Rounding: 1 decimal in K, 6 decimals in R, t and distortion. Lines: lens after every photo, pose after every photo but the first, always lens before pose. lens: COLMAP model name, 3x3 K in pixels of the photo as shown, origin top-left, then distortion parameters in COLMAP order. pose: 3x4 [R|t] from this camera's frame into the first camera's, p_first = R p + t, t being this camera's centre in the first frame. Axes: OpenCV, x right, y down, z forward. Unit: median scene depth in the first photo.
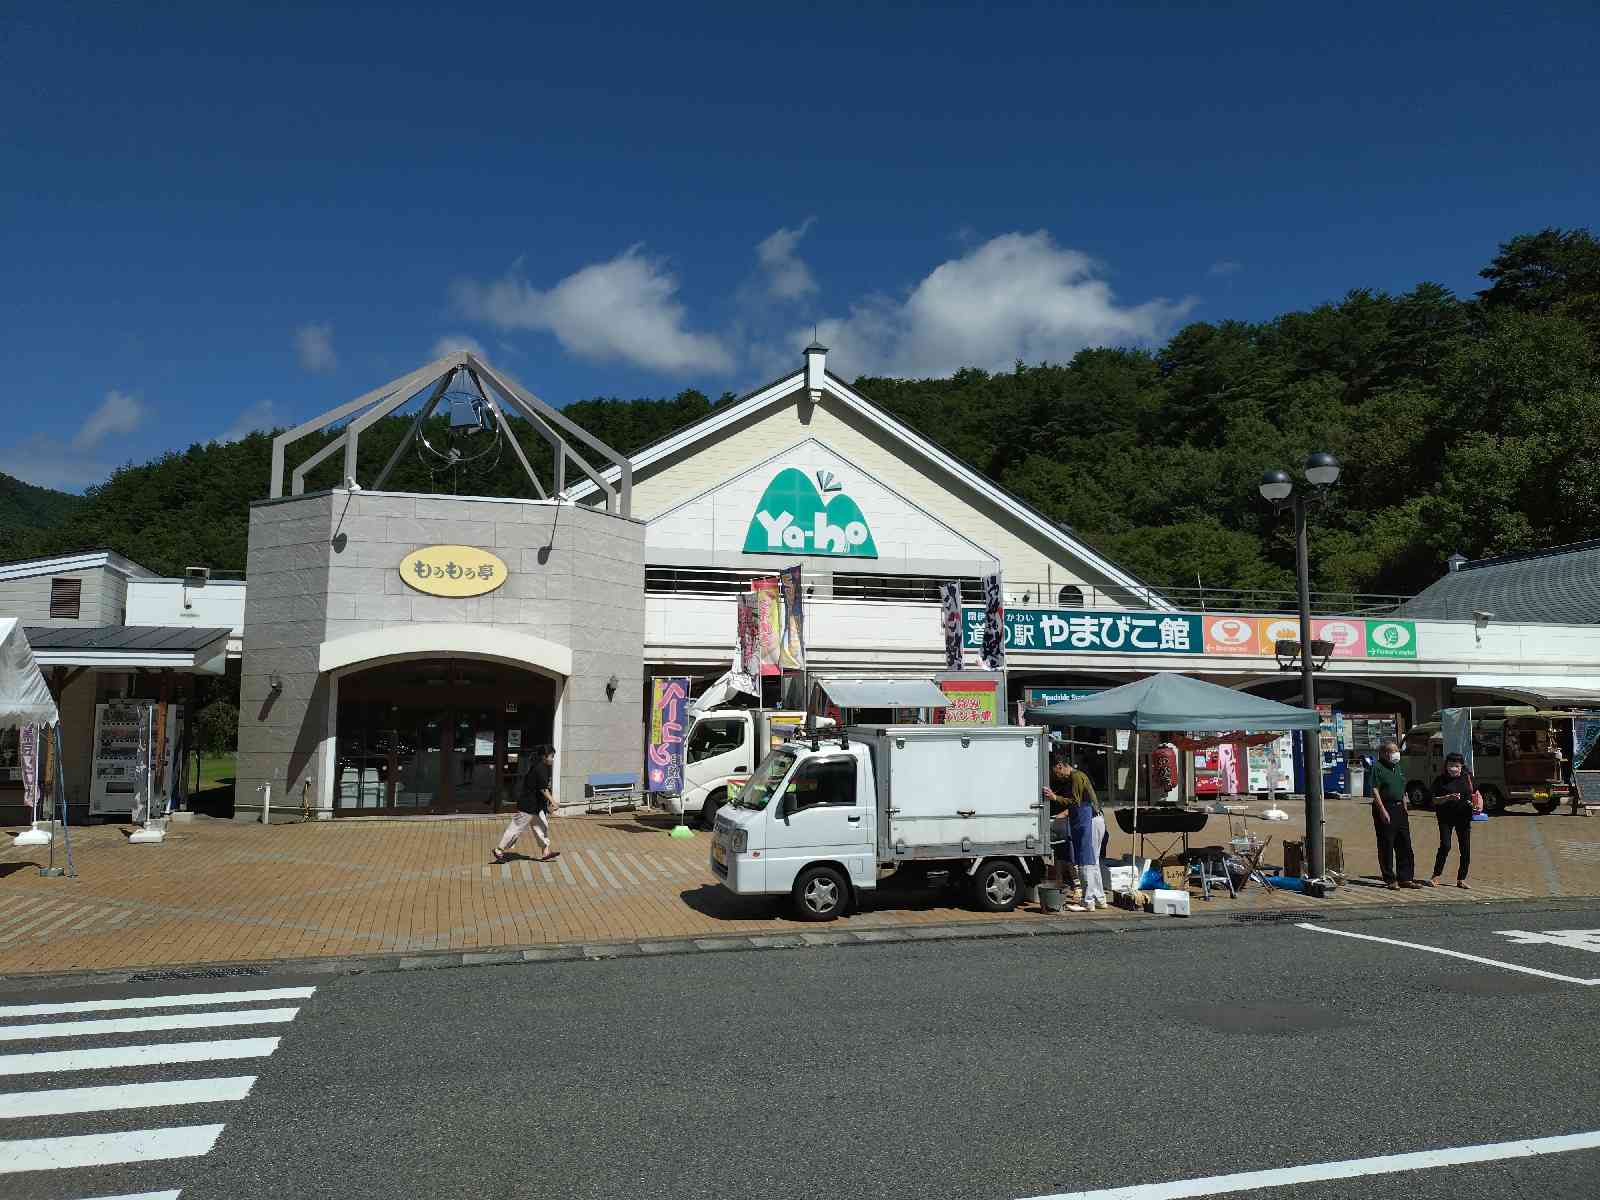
lens RADIAL K [[1193.2, 0, 798.8], [0, 1193.2, 594.1], [0, 0, 1]] dist [0.044137, -0.049542]
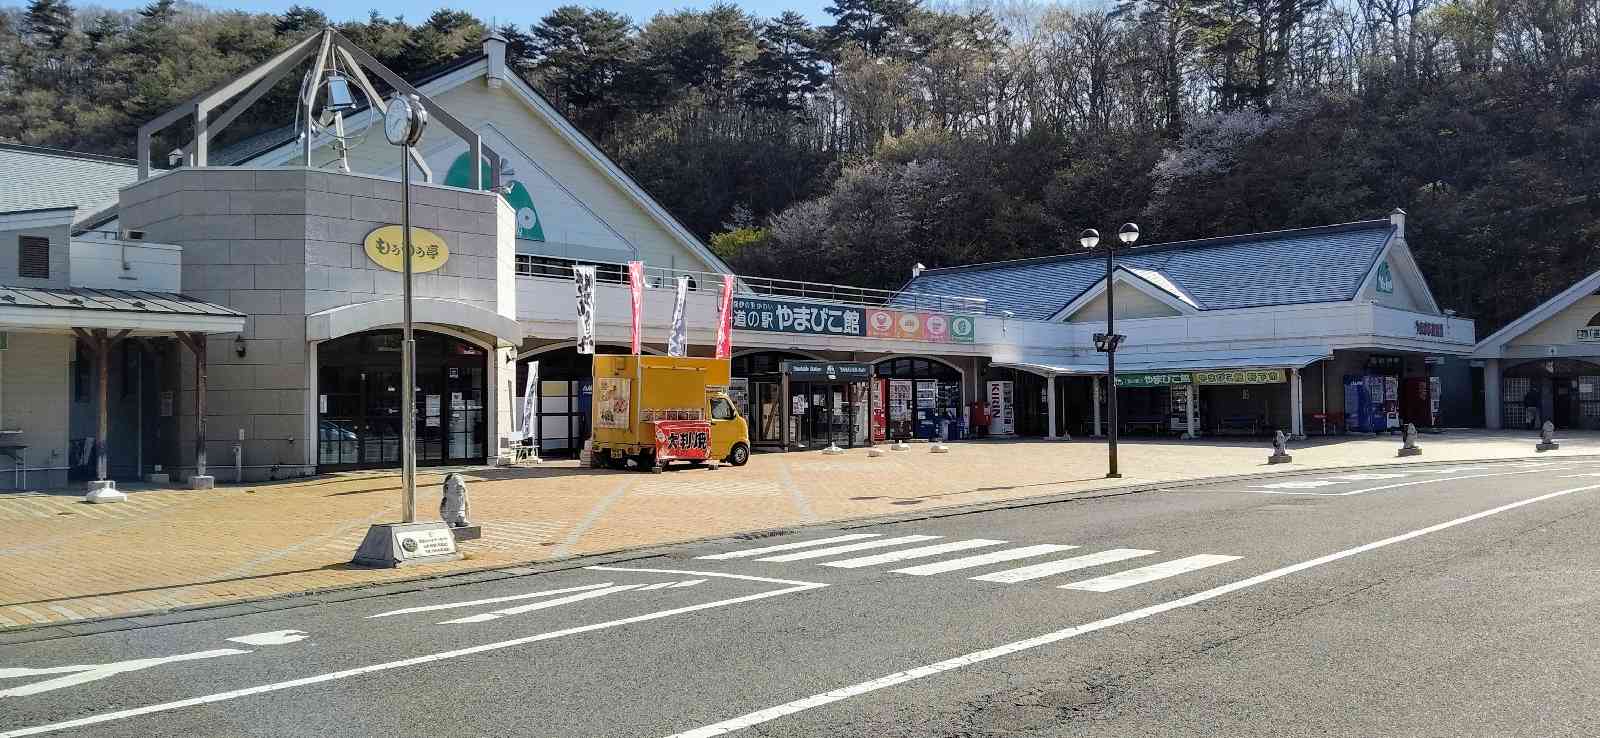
lens RADIAL K [[1231.8, 0, 791.1], [0, 1231.8, 386.0], [0, 0, 1]] dist [0.094021, -0.056247]
pose [[0.845109, -0.000136, 0.534594, -0.479783], [-0.051794, 0.995275, 0.082132, -0.005038], [-0.532079, -0.097099, 0.841109, -0.128071]]
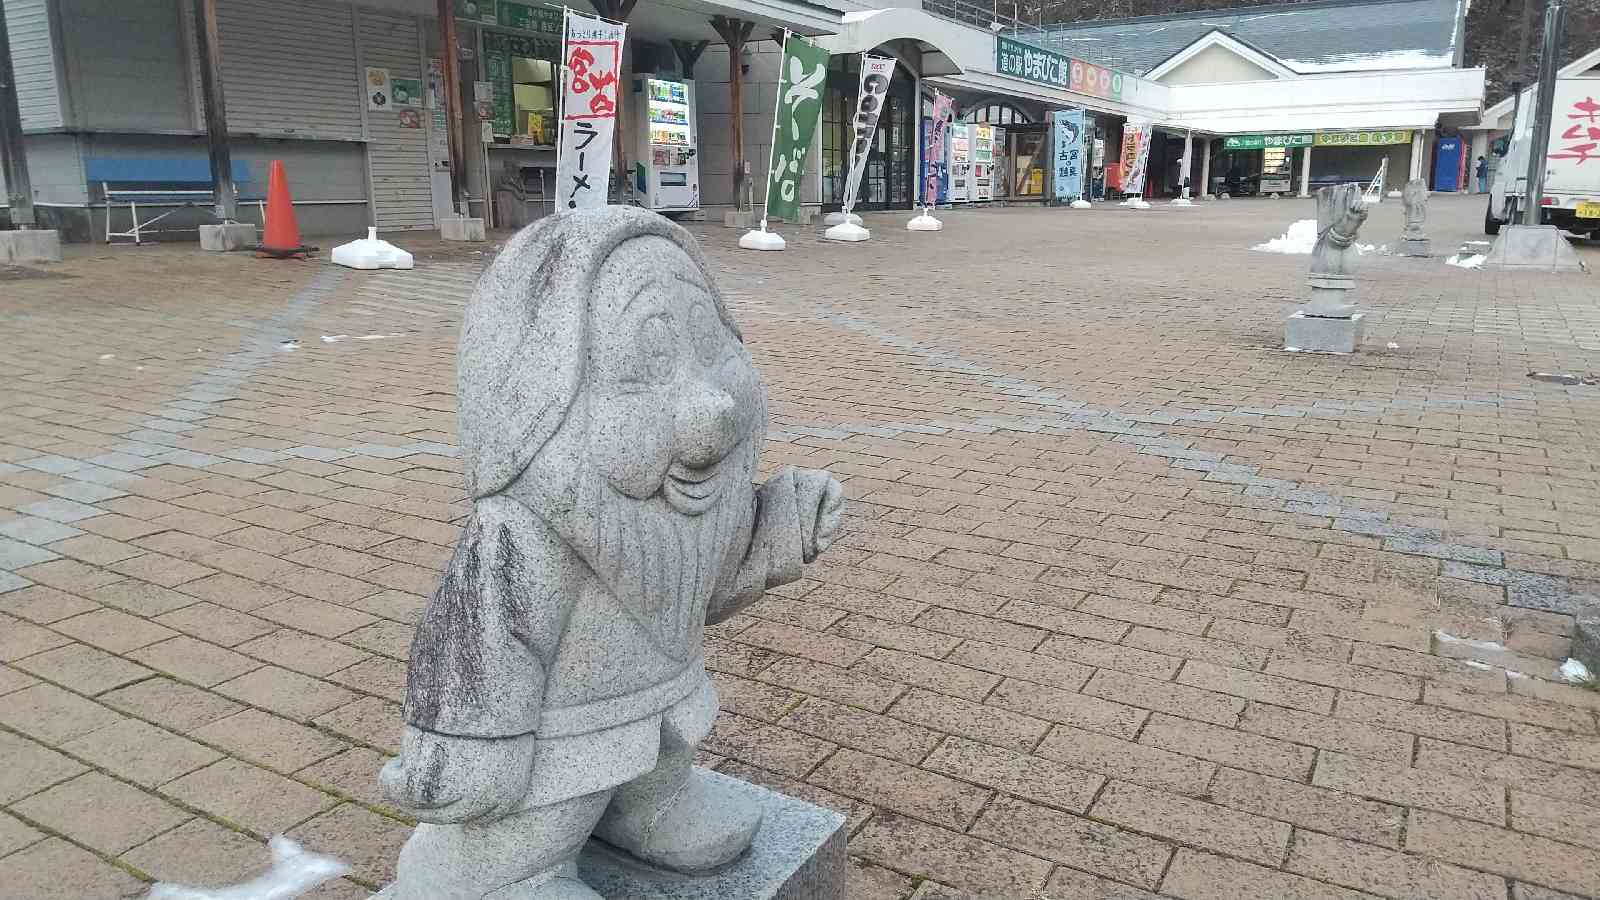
lens RADIAL K [[1152.8, 0, 801.0], [0, 1152.8, 448.2], [0, 0, 1]] dist [0.034610, -0.066581]
pose [[0.709050, -0.162636, 0.686147, -0.816984], [-0.078851, 0.948651, 0.306340, 0.058672], [-0.700735, -0.271313, 0.659817, 0.260364]]
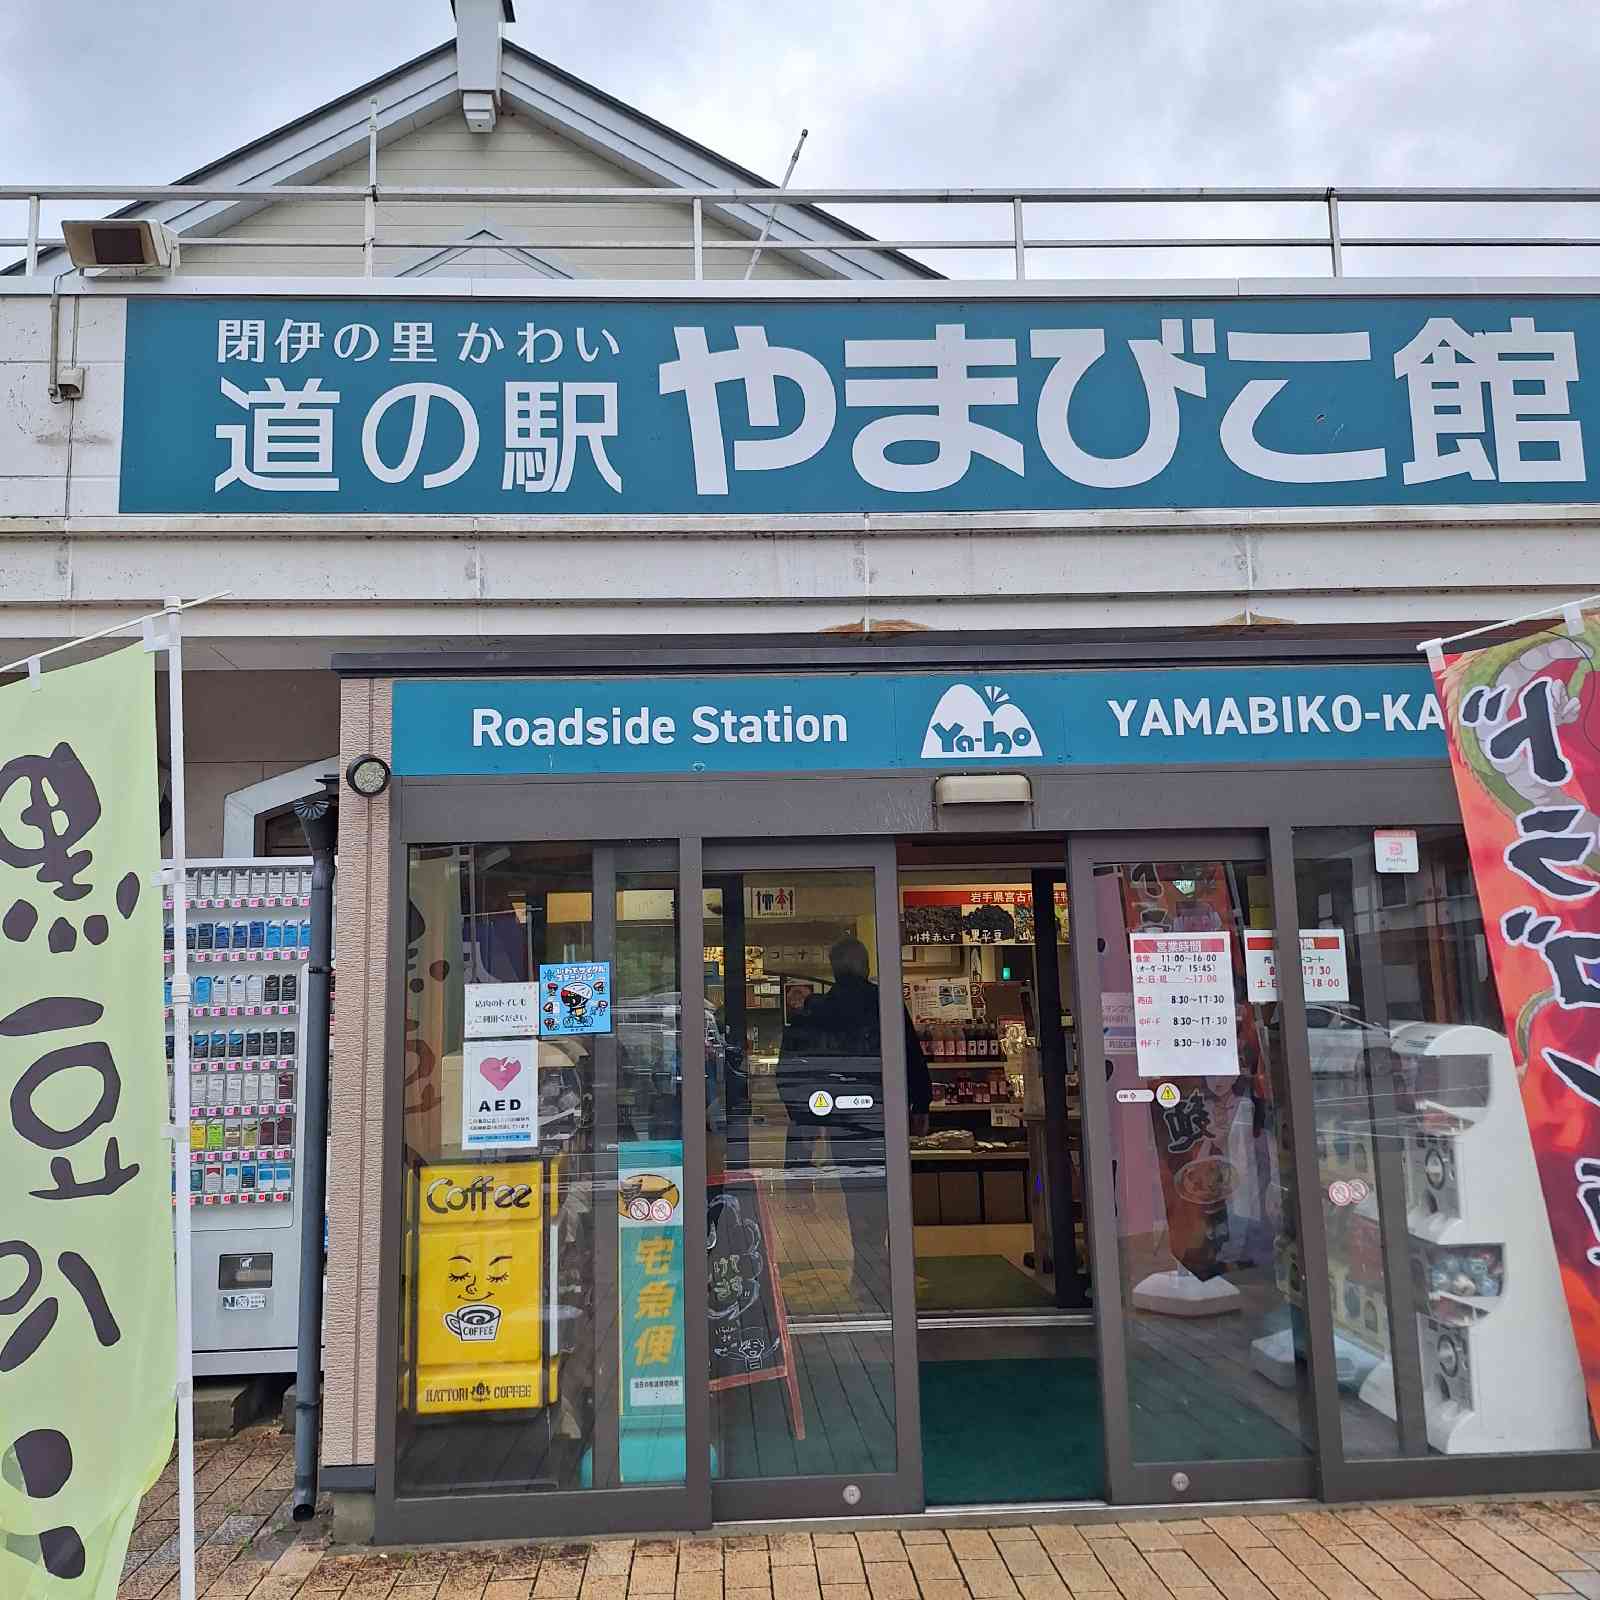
lens RADIAL K [[1493.3, 0, 774.5], [0, 1493.3, 822.2], [0, 0, 1]] dist [0.048266, 0.000000]
pose [[0.977401, -0.054886, -0.204144, 0.253270], [0.051147, 0.998413, -0.023550, 0.095235], [0.205113, 0.012576, 0.978658, 0.762795]]
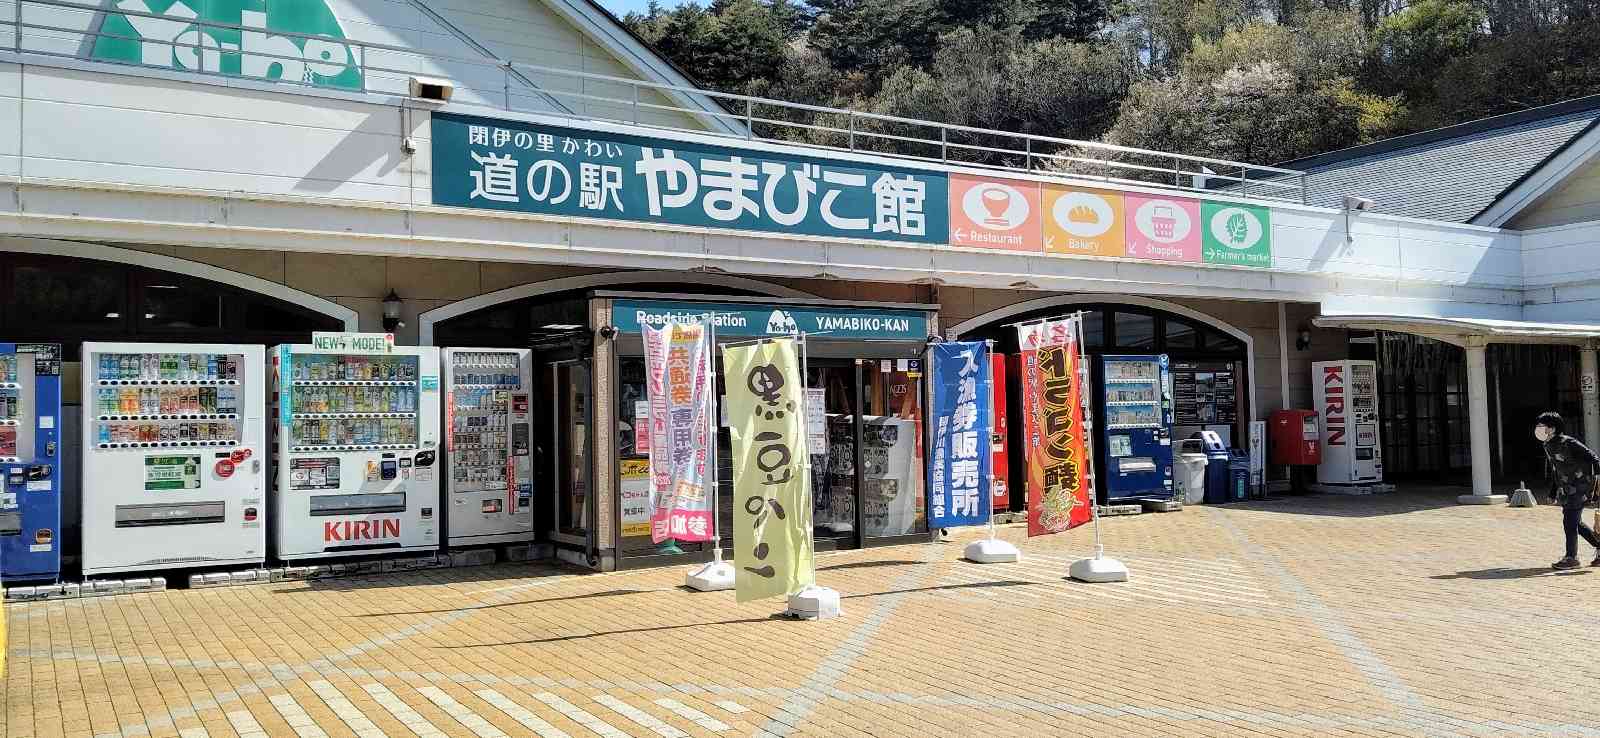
lens RADIAL K [[1231.8, 0, 797.5], [0, 1231.8, 369.1], [0, 0, 1]] dist [0.094021, -0.056247]
pose [[0.957186, -0.005717, 0.289419, 0.119289], [-0.016428, 0.997121, 0.074031, 0.065055], [-0.289009, -0.075616, 0.954336, 0.505941]]
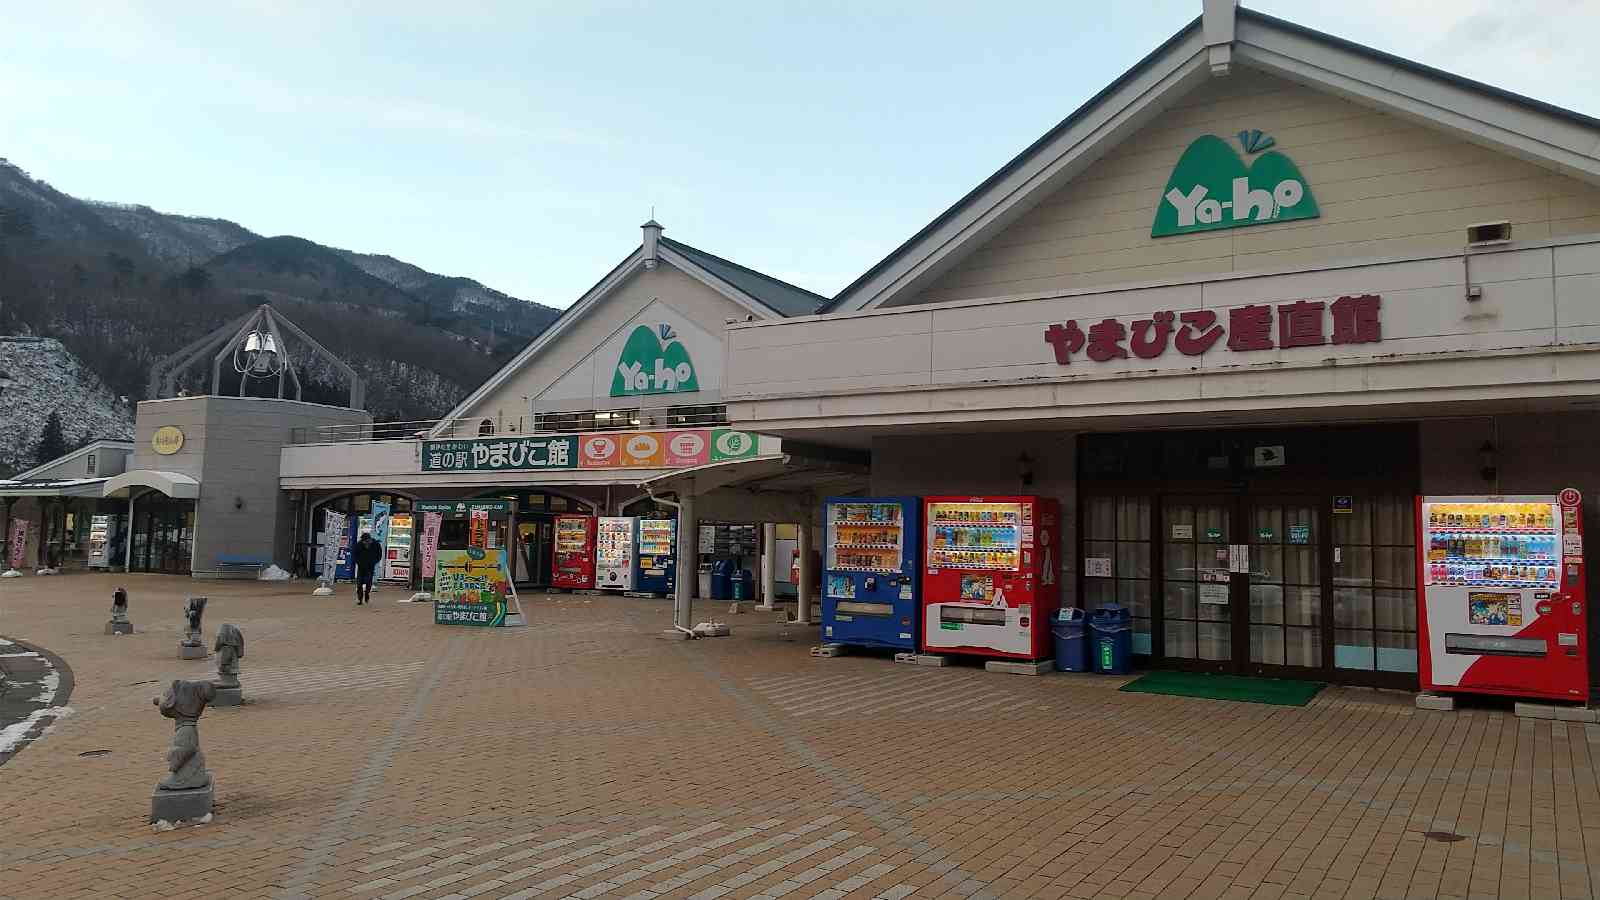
lens RADIAL K [[1152.8, 0, 783.0], [0, 1152.8, 449.1], [0, 0, 1]] dist [0.034610, -0.066581]
pose [[0.680906, -0.045961, -0.730927, 1.304994], [0.065749, 0.997835, -0.001496, 0.046171], [0.729413, -0.047039, 0.682454, 0.382651]]
